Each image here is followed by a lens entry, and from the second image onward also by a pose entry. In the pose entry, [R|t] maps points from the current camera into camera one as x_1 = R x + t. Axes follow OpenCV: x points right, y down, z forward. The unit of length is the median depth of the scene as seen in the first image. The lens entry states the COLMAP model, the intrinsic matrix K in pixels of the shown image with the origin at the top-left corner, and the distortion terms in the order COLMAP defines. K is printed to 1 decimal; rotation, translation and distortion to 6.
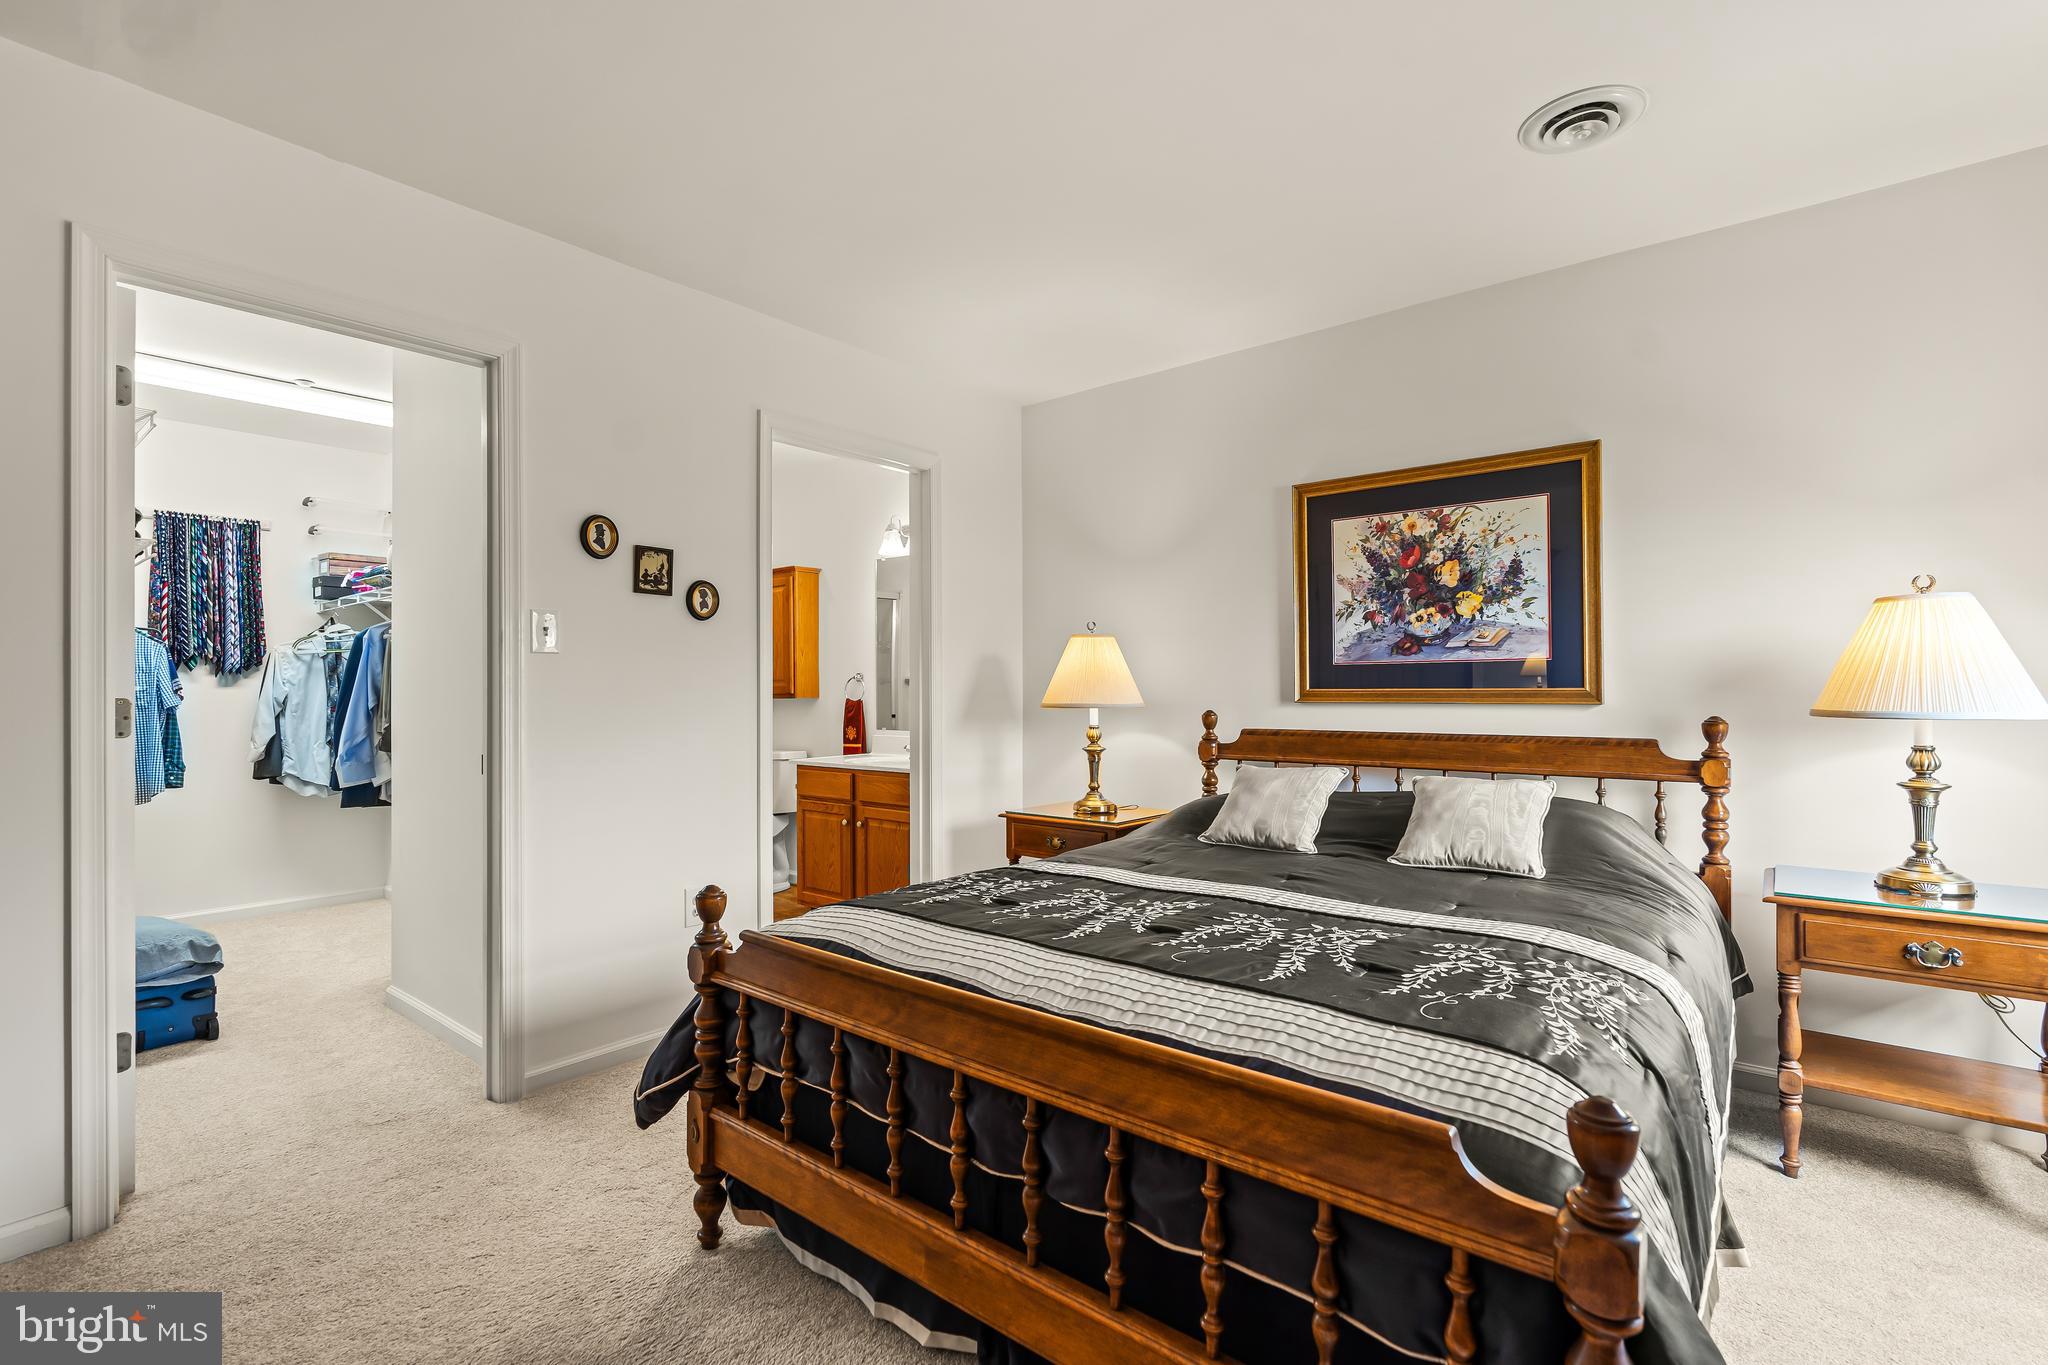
lens RADIAL K [[927.7, 0, 1014.1], [0, 927.7, 675.3], [0, 0, 1]] dist [-0.009247, 0.004024]
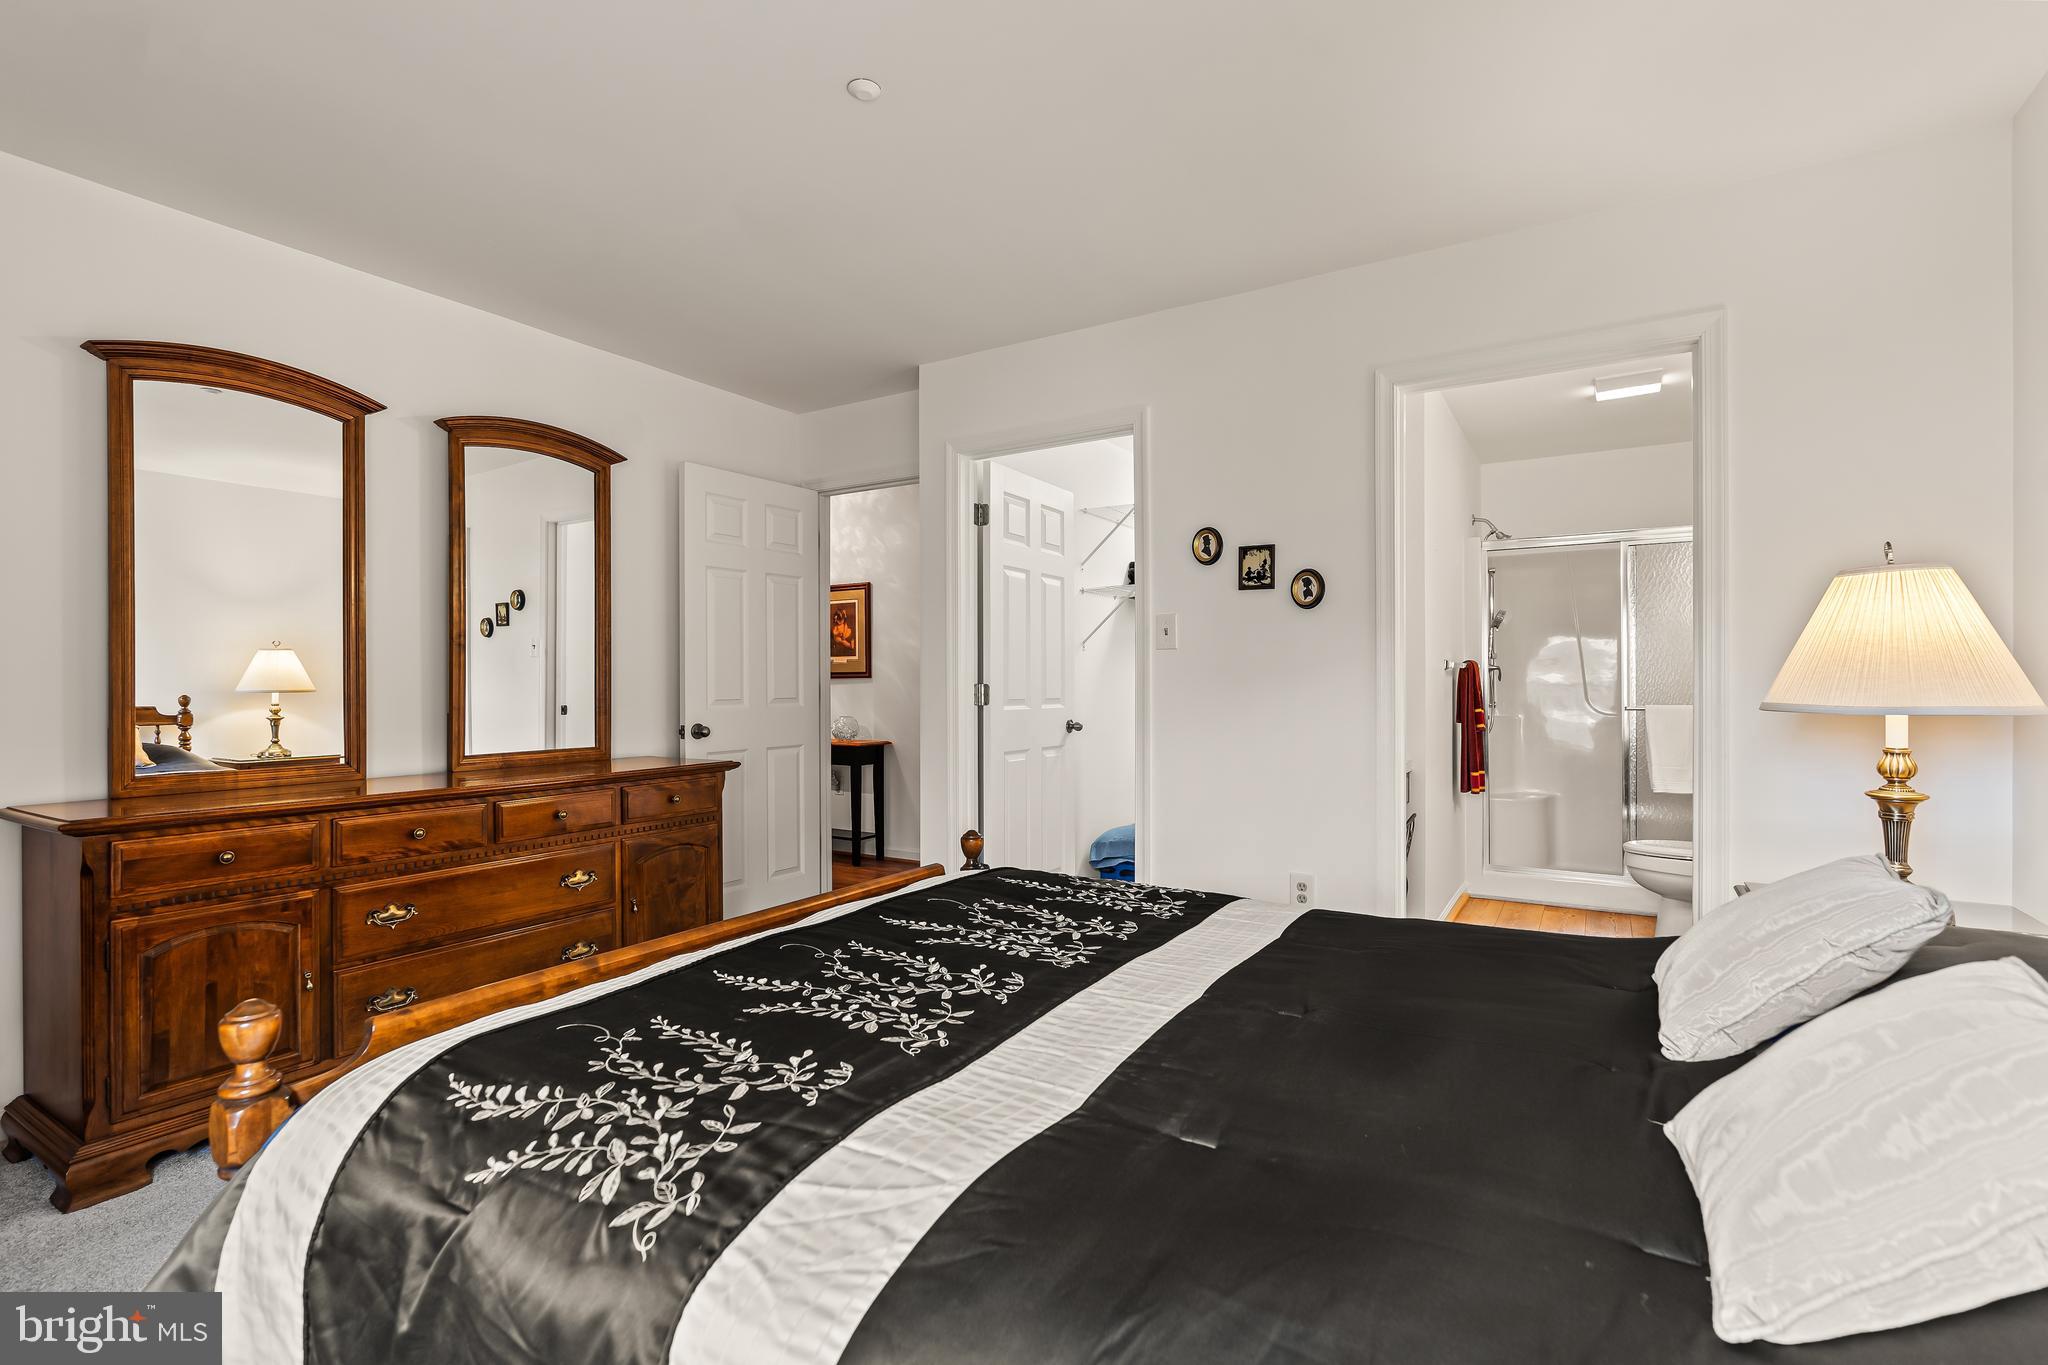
lens RADIAL K [[927.7, 0, 1016.2], [0, 927.7, 682.6], [0, 0, 1]] dist [-0.009247, 0.004024]
pose [[0.141545, 0.001619, -0.989930, 0.596757], [0.018284, 0.999824, 0.004249, 0.009289], [0.989763, -0.018702, 0.141491, 0.545820]]
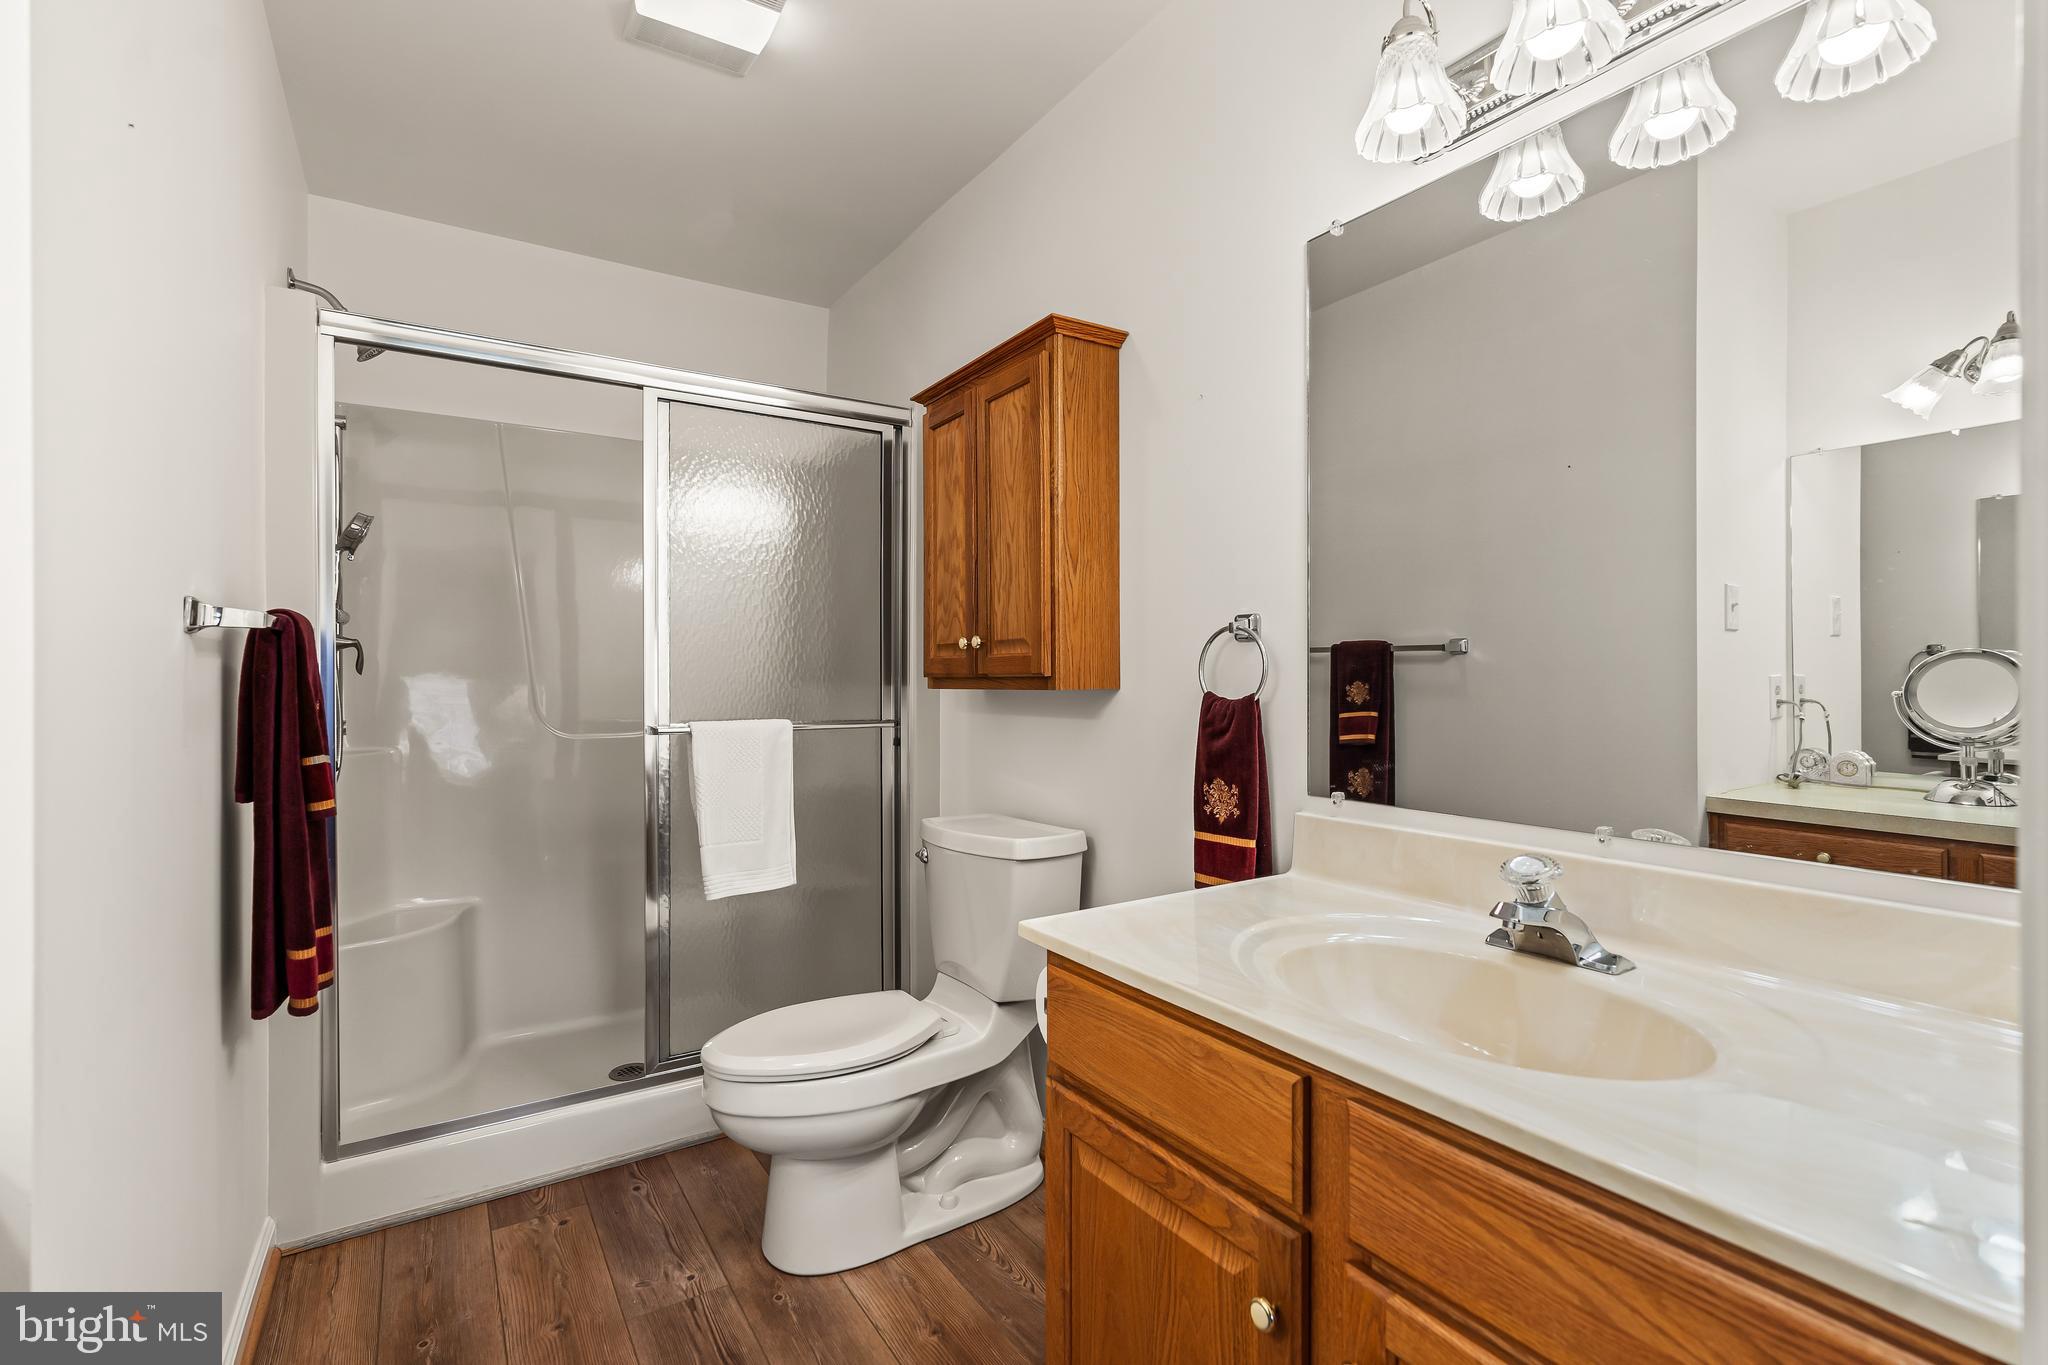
lens RADIAL K [[927.7, 0, 1021.4], [0, 927.7, 673.6], [0, 0, 1]] dist [-0.009247, 0.004024]
pose [[0.955136, 0.000145, -0.296169, -0.243294], [0.004715, 0.999866, 0.015695, 0.021453], [0.296131, -0.016387, 0.955007, 1.118702]]
